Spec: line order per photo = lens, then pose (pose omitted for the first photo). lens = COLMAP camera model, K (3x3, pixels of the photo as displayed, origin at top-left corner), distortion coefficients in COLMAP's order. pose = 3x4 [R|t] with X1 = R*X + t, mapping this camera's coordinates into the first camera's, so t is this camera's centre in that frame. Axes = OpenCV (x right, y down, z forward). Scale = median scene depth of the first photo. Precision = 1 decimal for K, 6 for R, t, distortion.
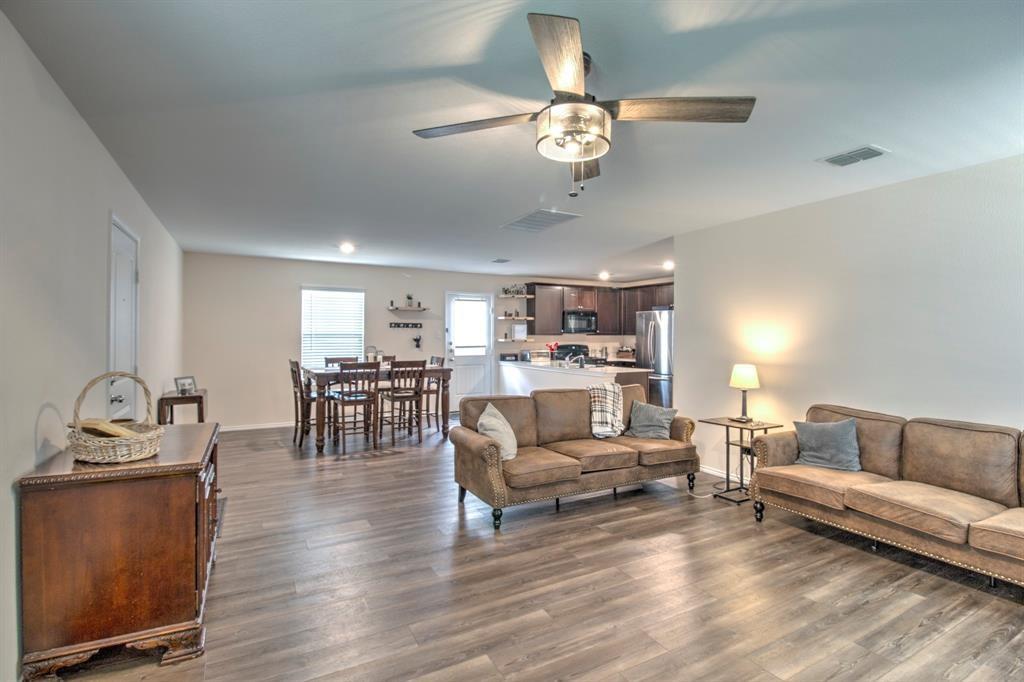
lens RADIAL K [[495.6, 0, 515.0], [0, 495.6, 332.3], [0, 0, 1]] dist [-0.003518, -0.014238]
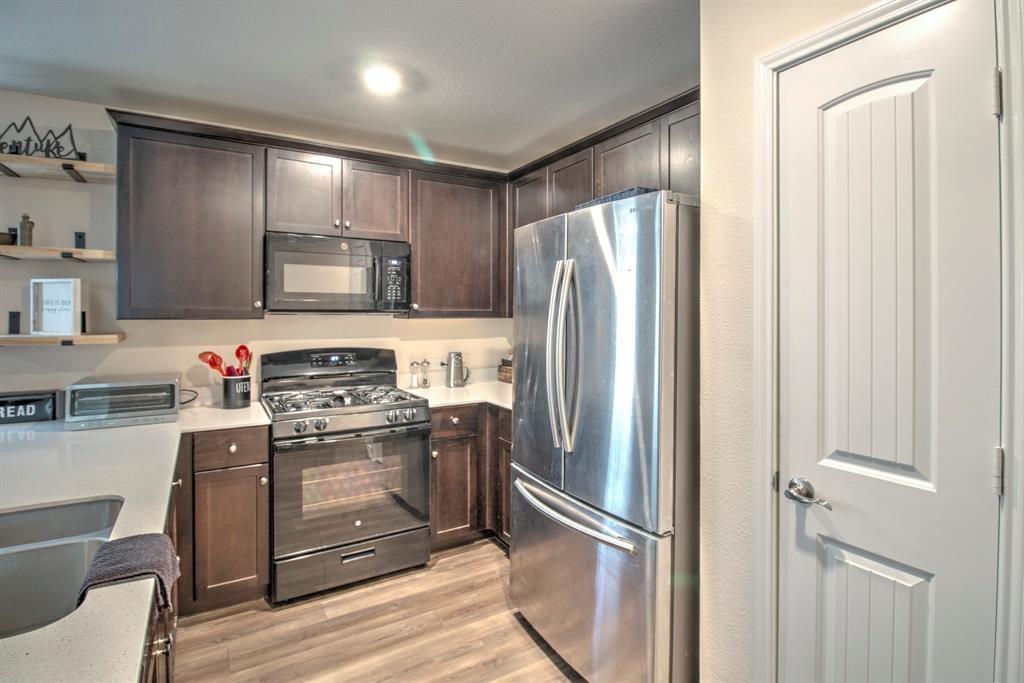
lens RADIAL K [[524.1, 0, 518.6], [0, 524.1, 315.0], [0, 0, 1]] dist [-0.021987, -0.002772]
pose [[0.998152, -0.000899, 0.060762, 0.456973], [0.000291, 0.999950, 0.010018, 0.002002], [-0.060768, -0.009982, 0.998102, 1.449538]]
